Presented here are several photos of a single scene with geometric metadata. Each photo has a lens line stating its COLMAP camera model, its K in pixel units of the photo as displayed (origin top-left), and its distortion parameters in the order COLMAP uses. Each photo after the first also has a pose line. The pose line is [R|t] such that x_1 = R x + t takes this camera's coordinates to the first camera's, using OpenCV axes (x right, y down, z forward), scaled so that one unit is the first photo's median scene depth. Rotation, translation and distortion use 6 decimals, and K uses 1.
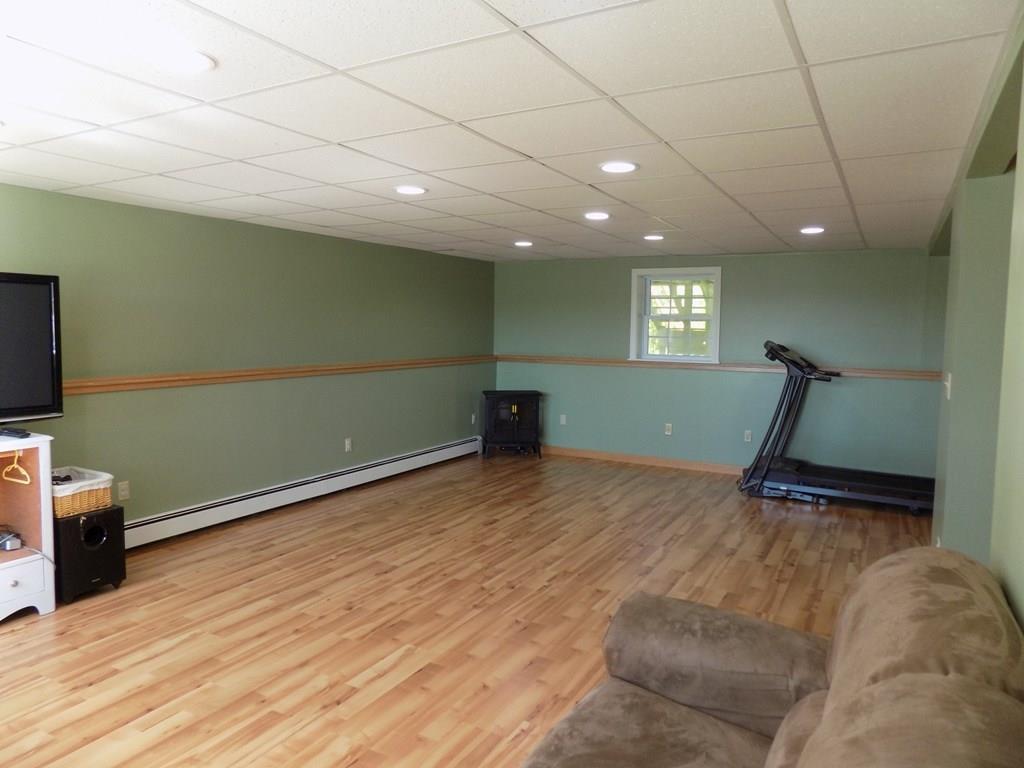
lens RADIAL K [[693.2, 0, 515.8], [0, 693.2, 380.9], [0, 0, 1]] dist [-0.049519, 0.029100]
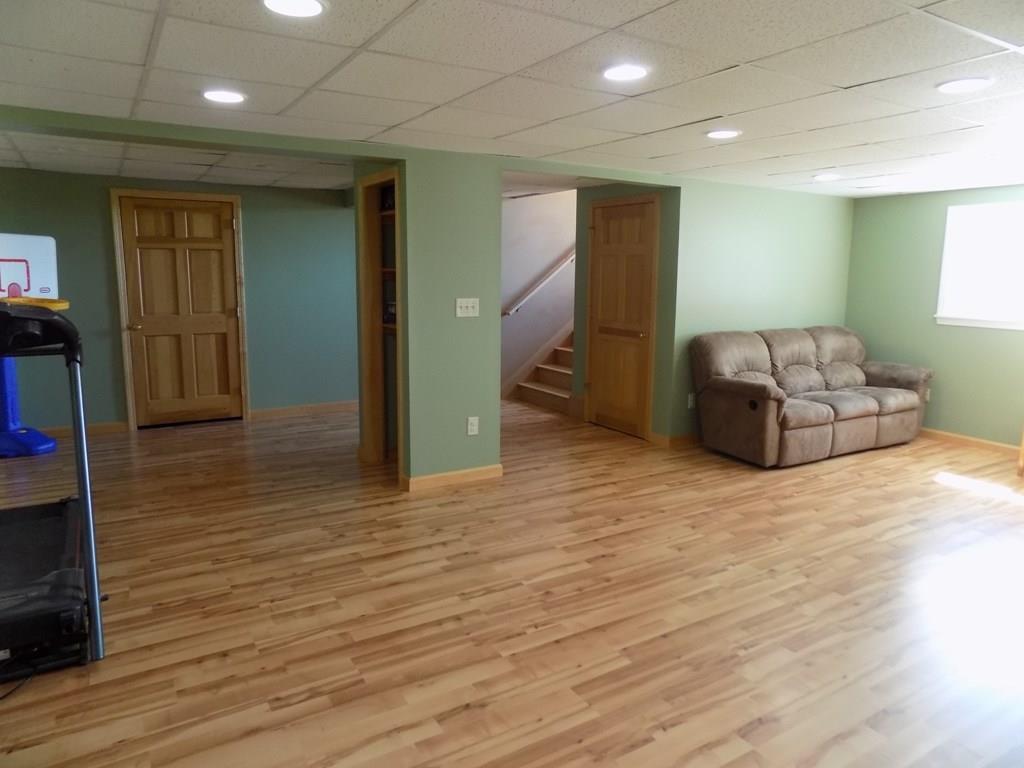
lens RADIAL K [[693.2, 0, 515.1], [0, 693.2, 384.3], [0, 0, 1]] dist [-0.049519, 0.029100]
pose [[-0.873705, -0.106769, 0.474595, -0.108034], [0.010276, 0.971348, 0.237440, -0.146029], [-0.486348, 0.212329, -0.847574, 1.813258]]
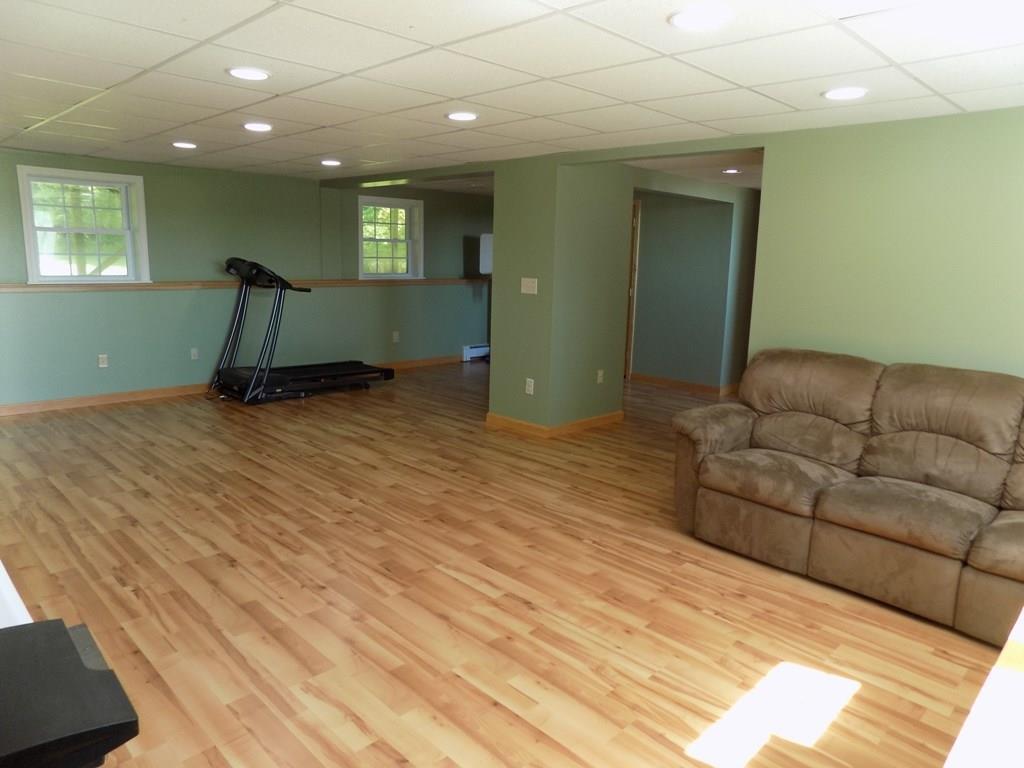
lens RADIAL K [[693.2, 0, 515.9], [0, 693.2, 381.9], [0, 0, 1]] dist [-0.049519, 0.029100]
pose [[0.274104, -0.184719, 0.943793, -0.835218], [0.051052, 0.982791, 0.177525, -0.054630], [-0.960344, -0.000478, 0.278817, 0.469617]]
